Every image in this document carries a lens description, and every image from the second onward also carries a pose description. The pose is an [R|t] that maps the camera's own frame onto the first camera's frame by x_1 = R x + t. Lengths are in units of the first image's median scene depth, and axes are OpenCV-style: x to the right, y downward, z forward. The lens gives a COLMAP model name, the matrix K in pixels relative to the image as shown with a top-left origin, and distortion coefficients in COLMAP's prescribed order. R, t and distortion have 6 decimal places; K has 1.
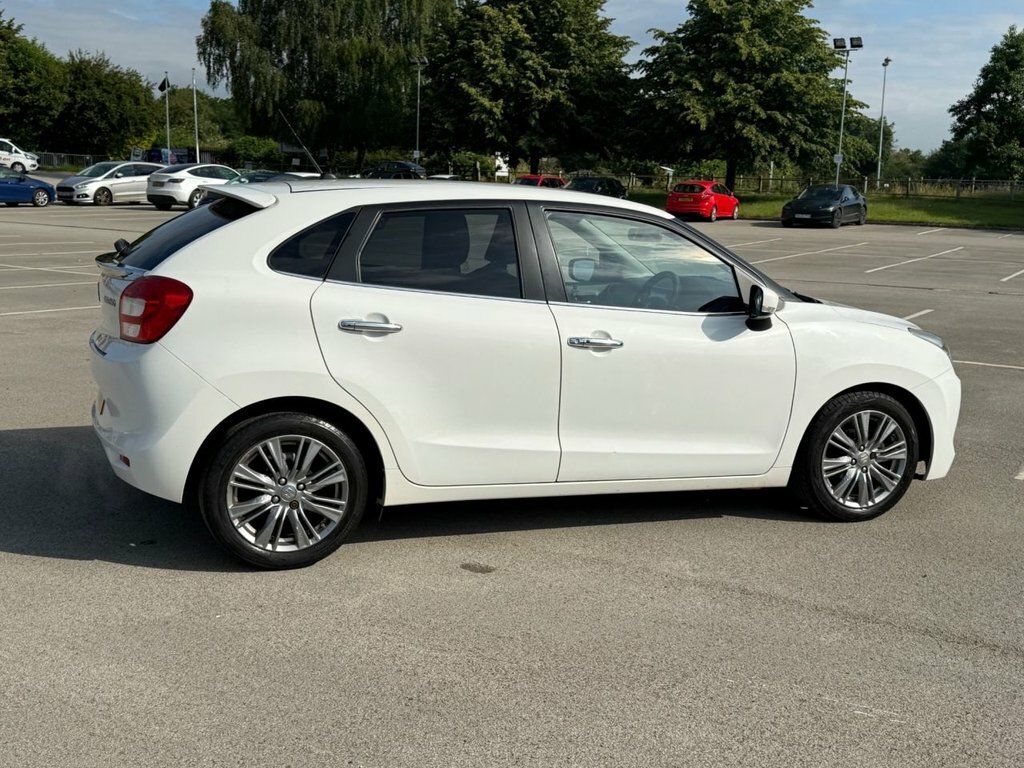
lens RADIAL K [[1117.8, 0, 476.5], [0, 1117.8, 375.8], [0, 0, 1]] dist [0.082661, 0.000000]
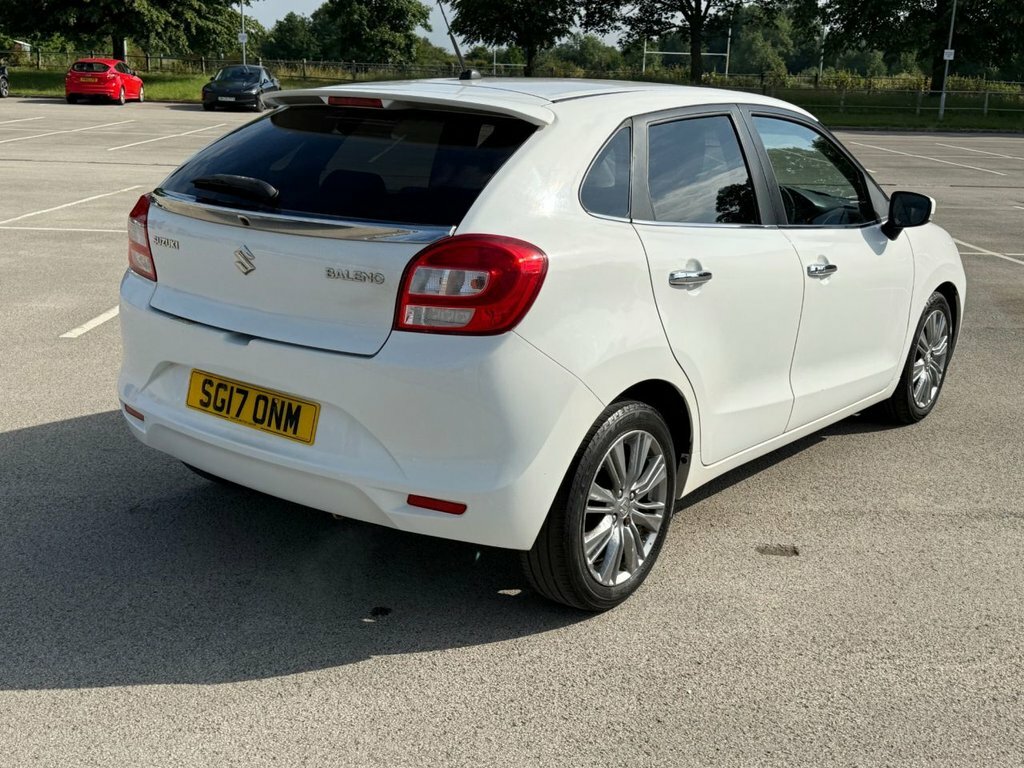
lens RADIAL K [[1166.4, 0, 476.2], [0, 1166.4, 360.2], [0, 0, 1]] dist [0.061446, 0.000000]
pose [[0.847264, -0.129942, 0.515033, -0.548559], [0.088210, 0.990573, 0.104809, -0.072557], [-0.523797, -0.043370, 0.850739, 0.327789]]
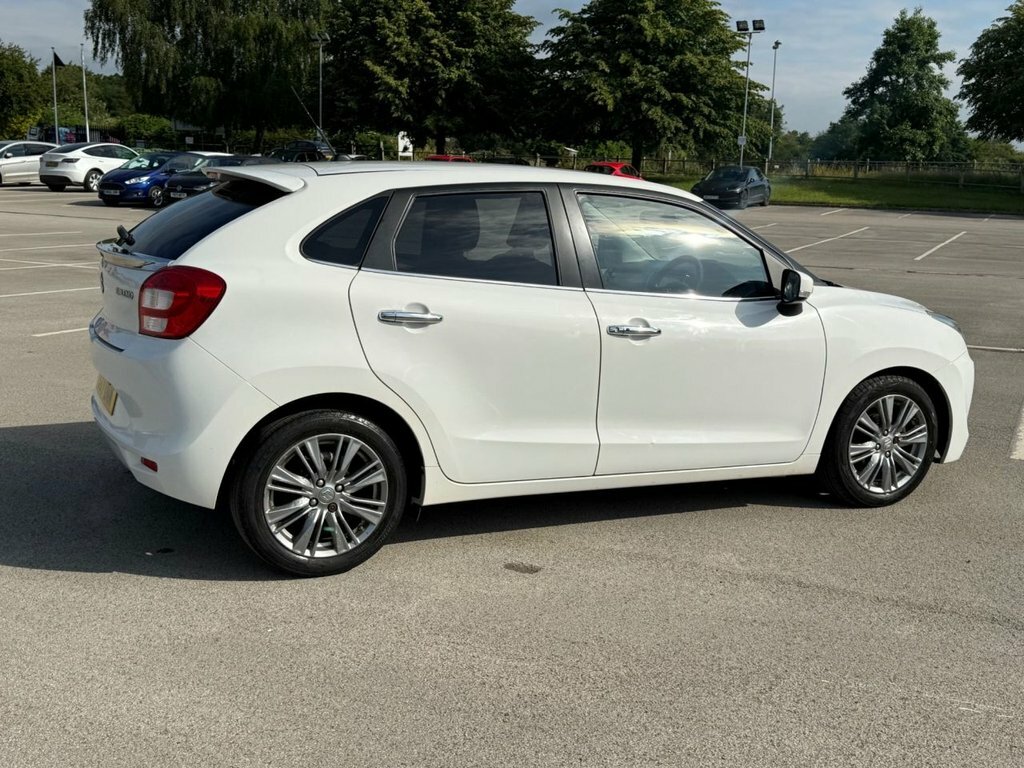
lens RADIAL K [[1117.8, 0, 478.6], [0, 1117.8, 383.6], [0, 0, 1]] dist [0.082661, 0.000000]
pose [[0.996041, -0.017252, 0.087207, -0.102702], [0.015217, 0.999598, 0.023940, -0.008511], [-0.087585, -0.022518, 0.995903, 0.044324]]
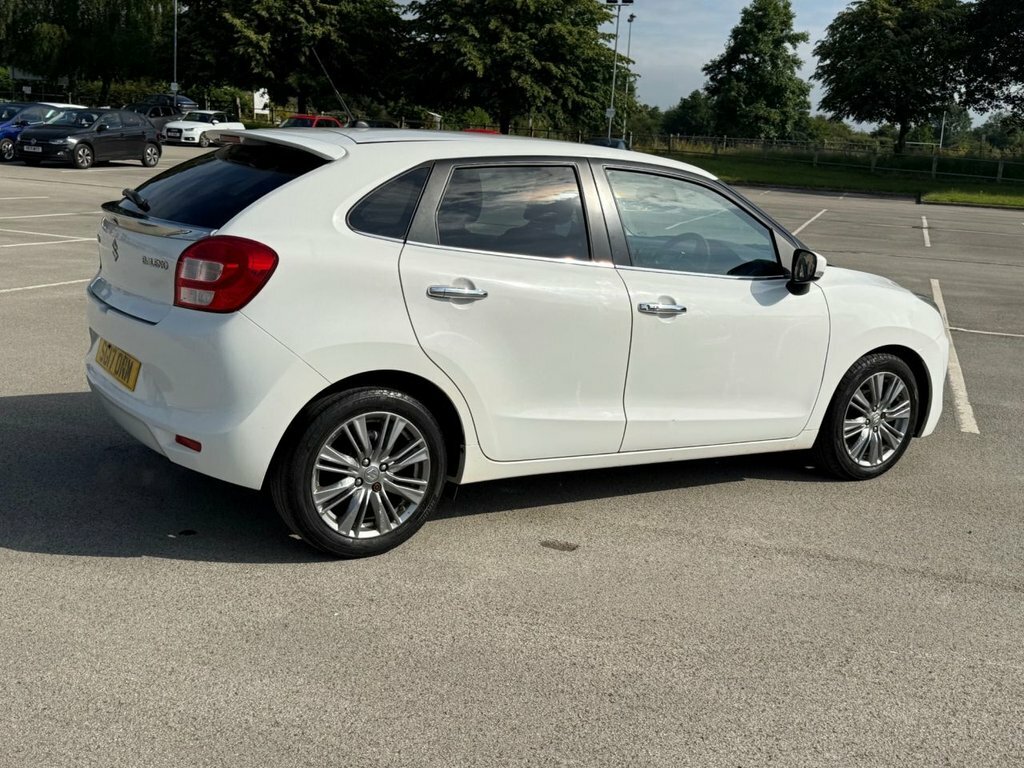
lens RADIAL K [[1117.8, 0, 479.6], [0, 1117.8, 399.4], [0, 0, 1]] dist [0.082661, 0.000000]
pose [[0.976898, -0.019047, 0.212856, -0.233946], [0.004503, 0.997634, 0.068608, -0.016867], [-0.213659, -0.066064, 0.974672, 0.076136]]
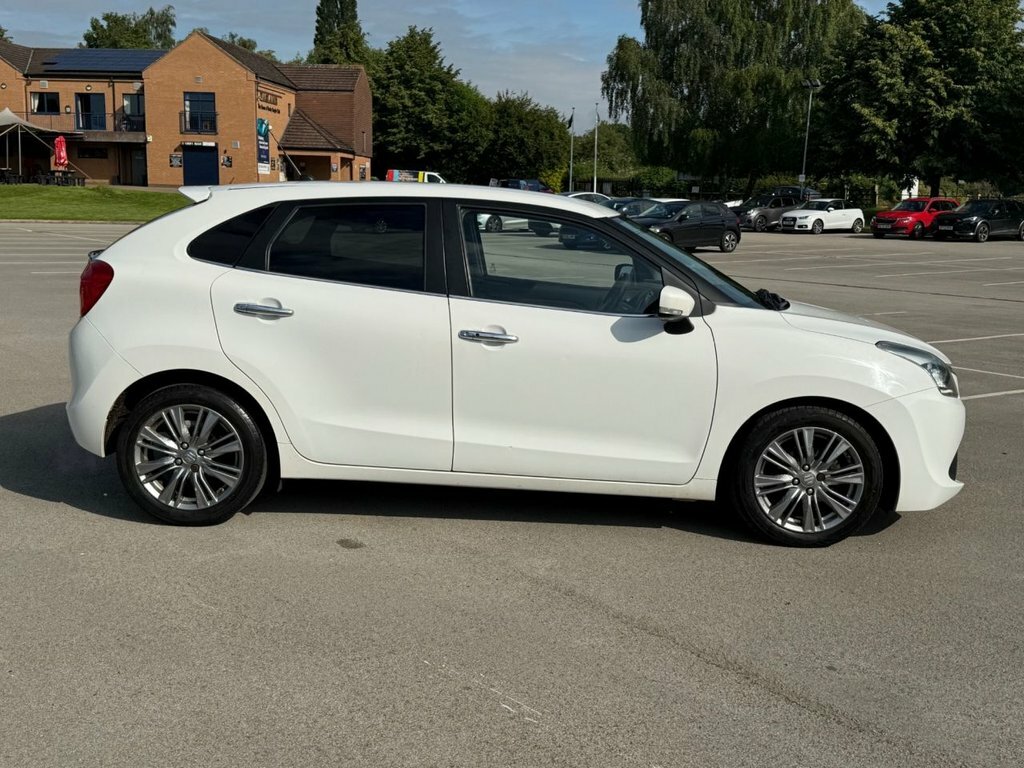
lens RADIAL K [[1117.8, 0, 501.8], [0, 1117.8, 347.9], [0, 0, 1]] dist [0.082661, 0.000000]
pose [[0.937033, 0.044258, -0.346424, 0.431502], [-0.061262, 0.997387, -0.038284, 0.017098], [0.343825, 0.057096, 0.937296, 0.041325]]
